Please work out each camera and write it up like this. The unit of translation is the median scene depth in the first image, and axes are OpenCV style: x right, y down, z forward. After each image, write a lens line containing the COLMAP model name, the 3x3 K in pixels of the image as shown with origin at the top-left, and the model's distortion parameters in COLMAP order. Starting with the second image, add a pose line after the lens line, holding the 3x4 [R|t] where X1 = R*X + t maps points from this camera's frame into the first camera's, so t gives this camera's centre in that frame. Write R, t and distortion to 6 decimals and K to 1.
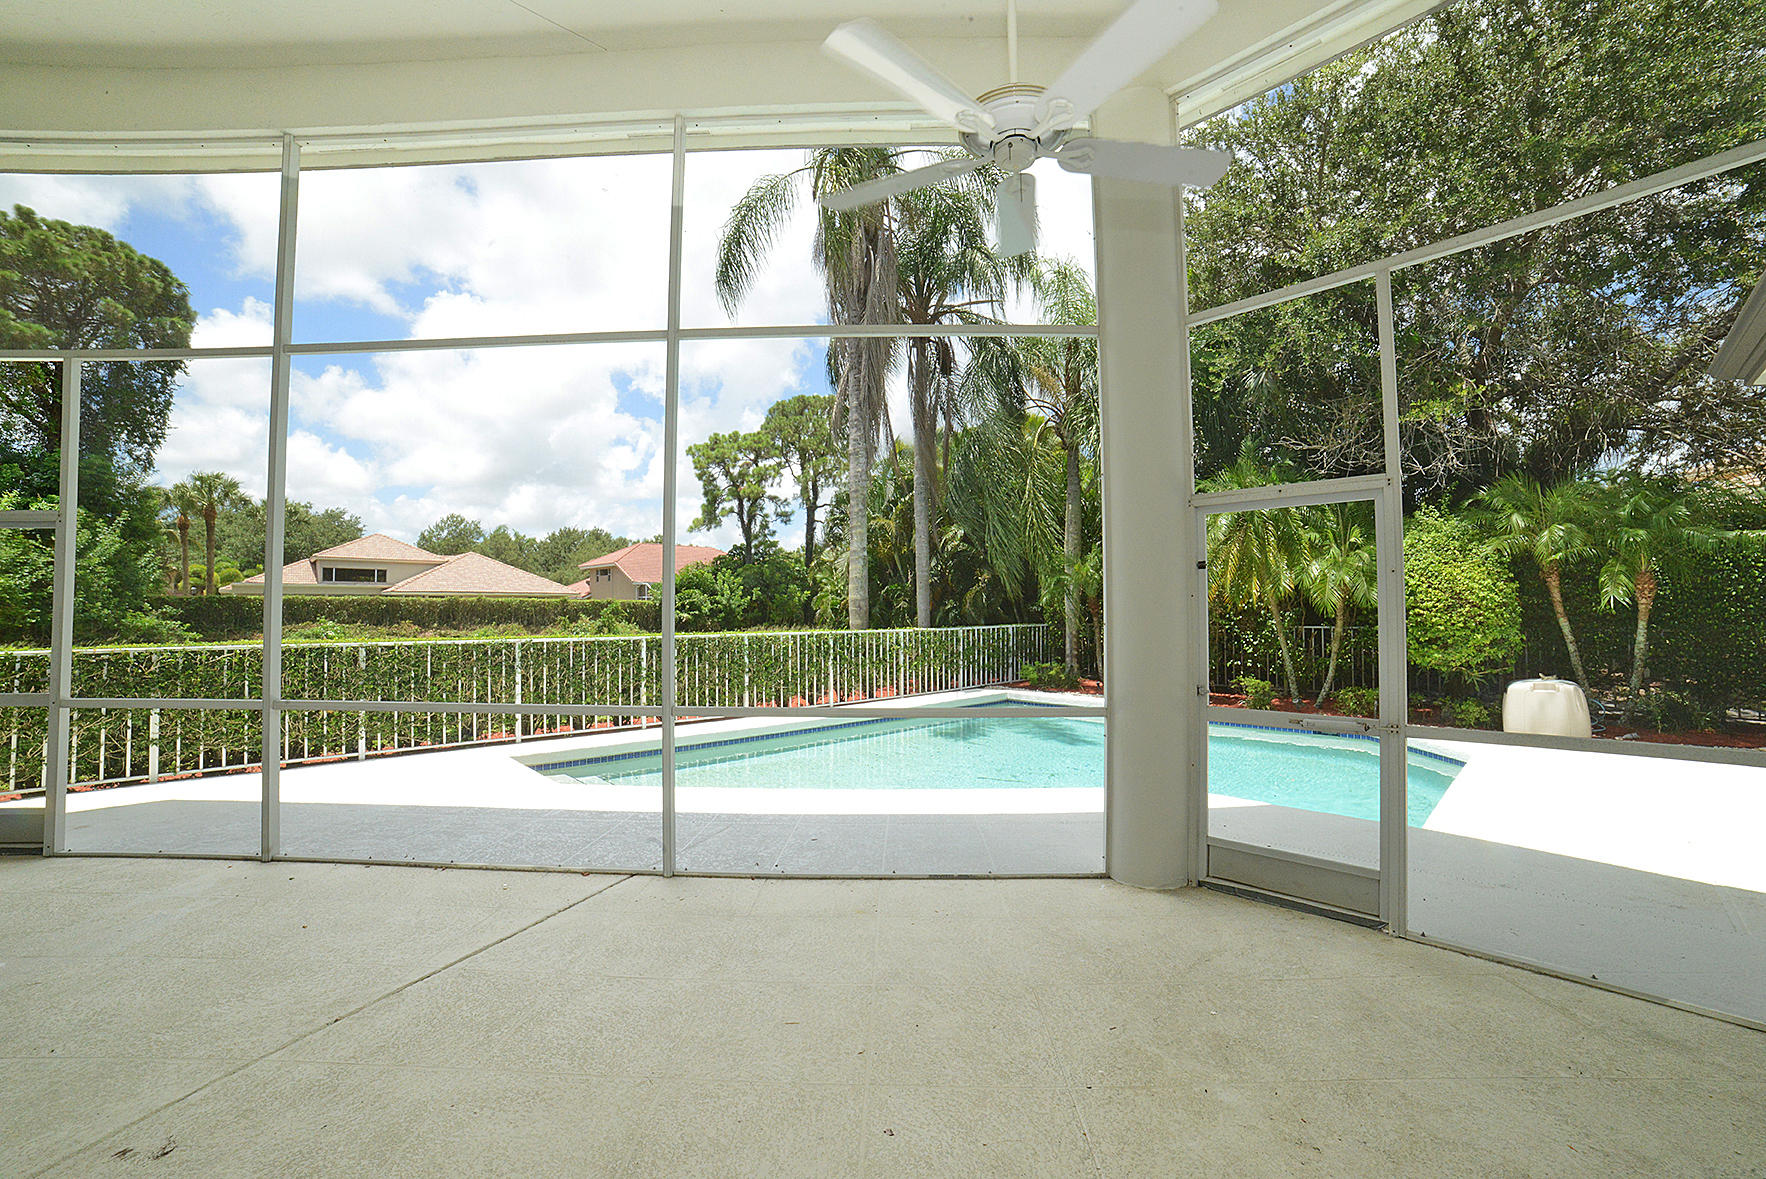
lens RADIAL K [[731.2, 0, 882.7], [0, 731.2, 583.1], [0, 0, 1]] dist [-0.093966, 0.034250]
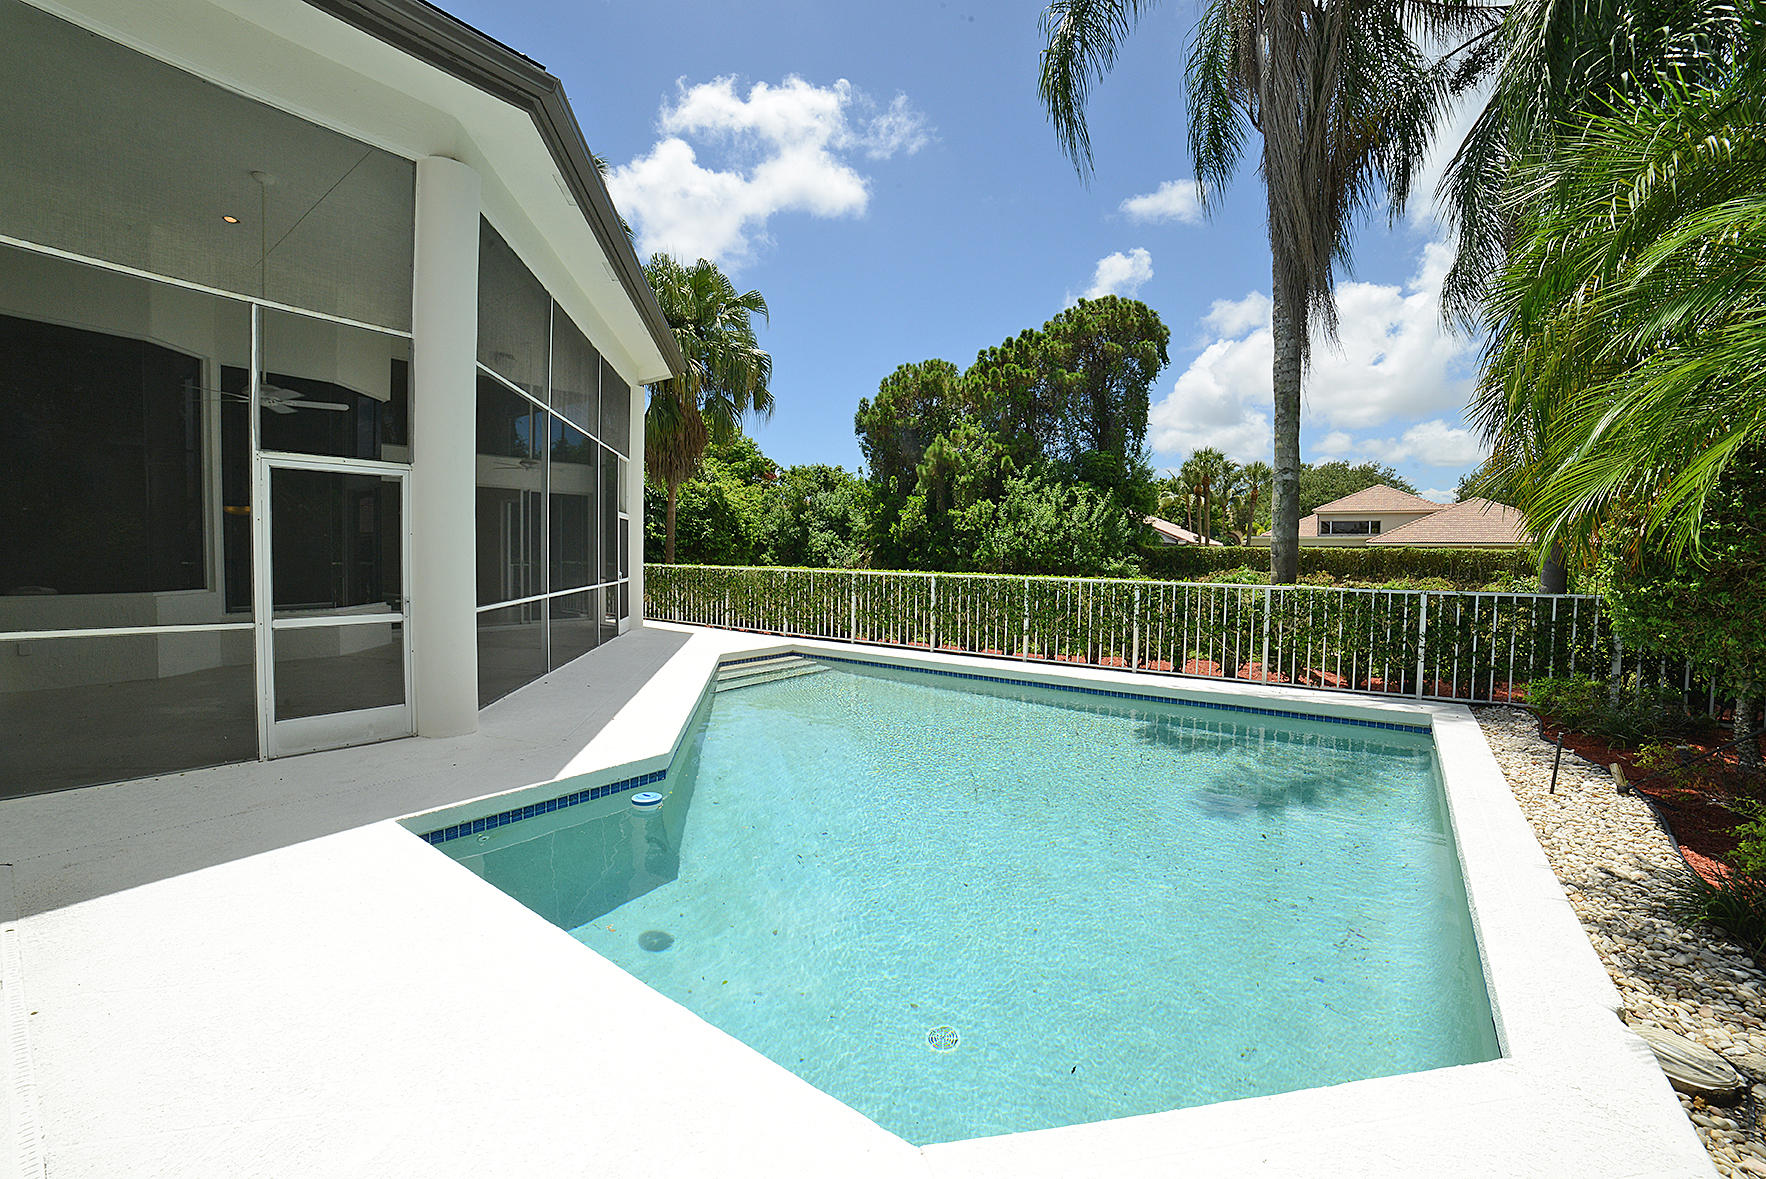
lens RADIAL K [[731.2, 0, 882.7], [0, 731.2, 583.1], [0, 0, 1]] dist [-0.093966, 0.034250]
pose [[0.187336, 0.044875, -0.981270, 0.164371], [0.020882, 0.998548, 0.049652, 0.005260], [0.982074, -0.029793, 0.186127, 0.136486]]
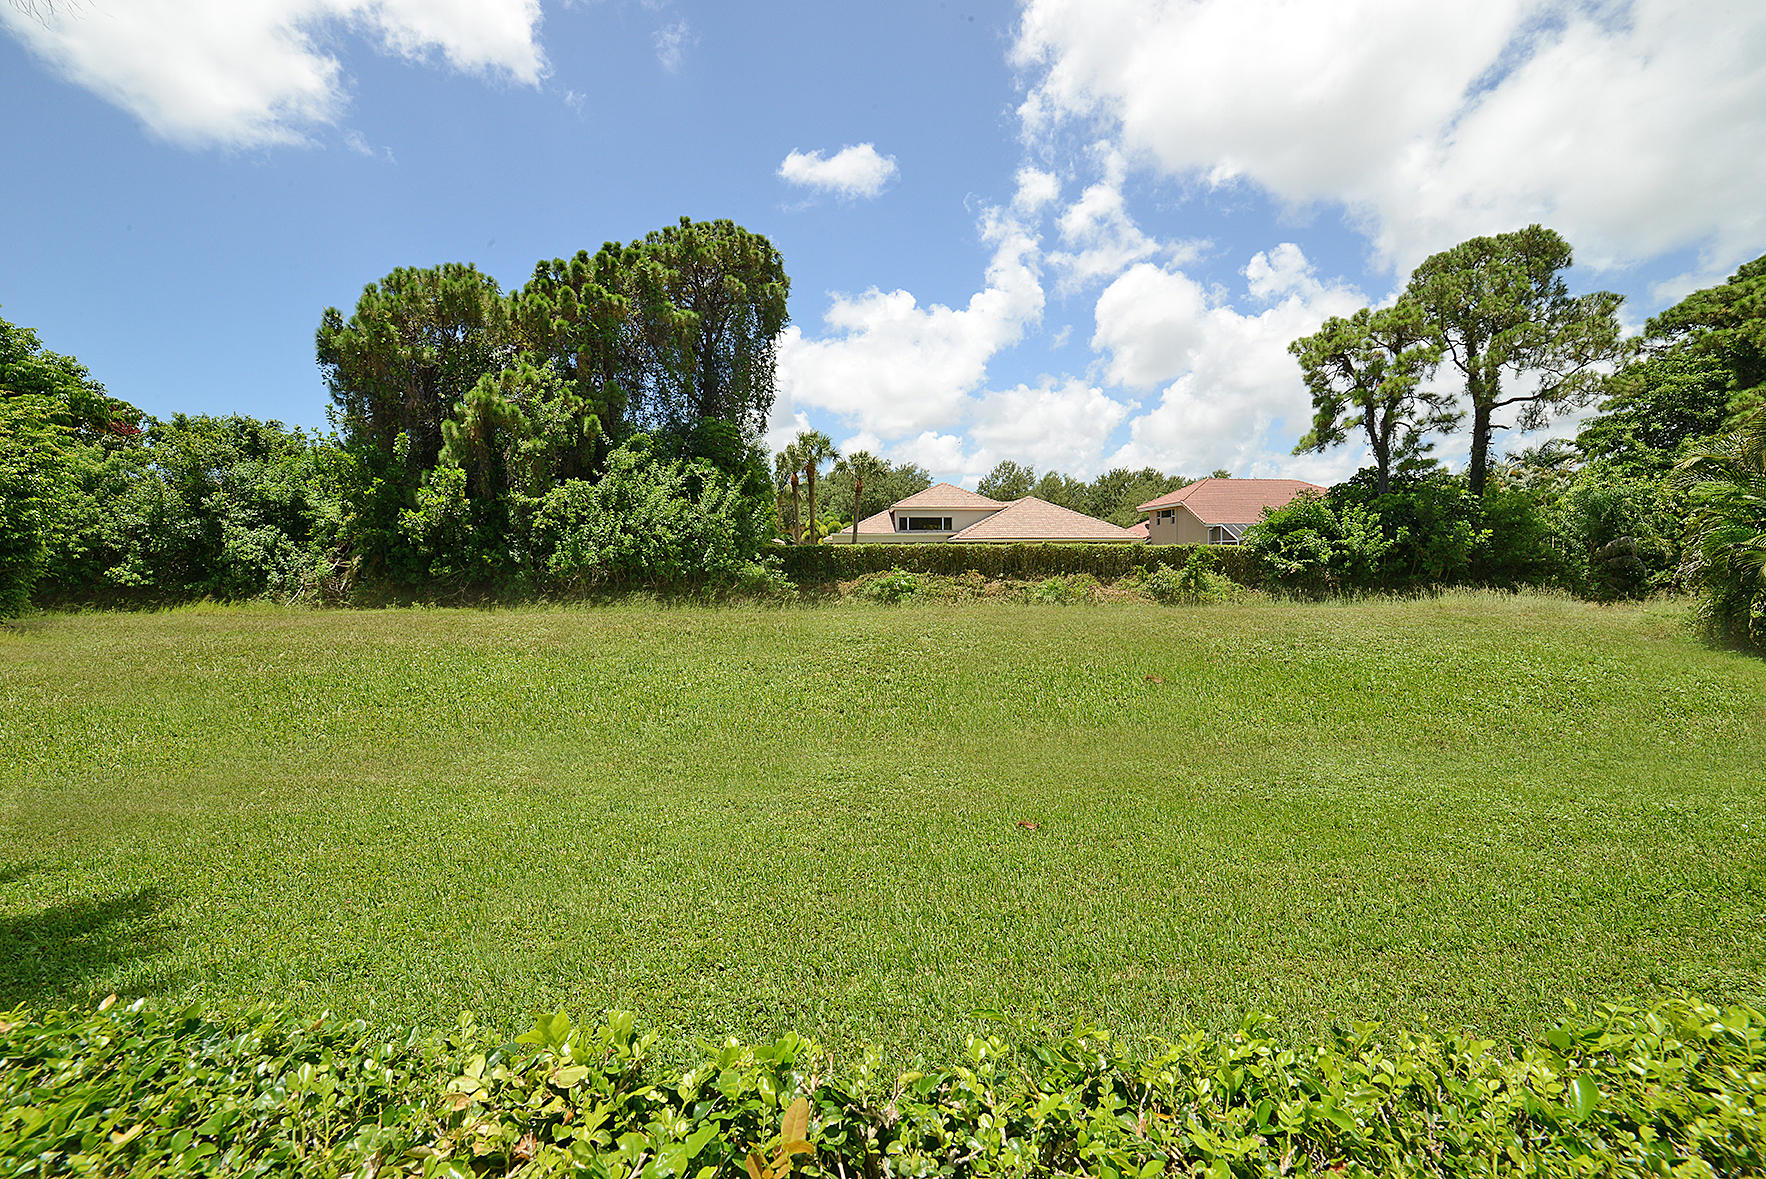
lens RADIAL K [[731.2, 0, 882.7], [0, 731.2, 583.1], [0, 0, 1]] dist [-0.093966, 0.034250]
pose [[0.759598, 0.024154, -0.649945, -0.108382], [0.024869, 0.997501, 0.066135, 0.003414], [0.649918, -0.066399, 0.757099, 0.150404]]
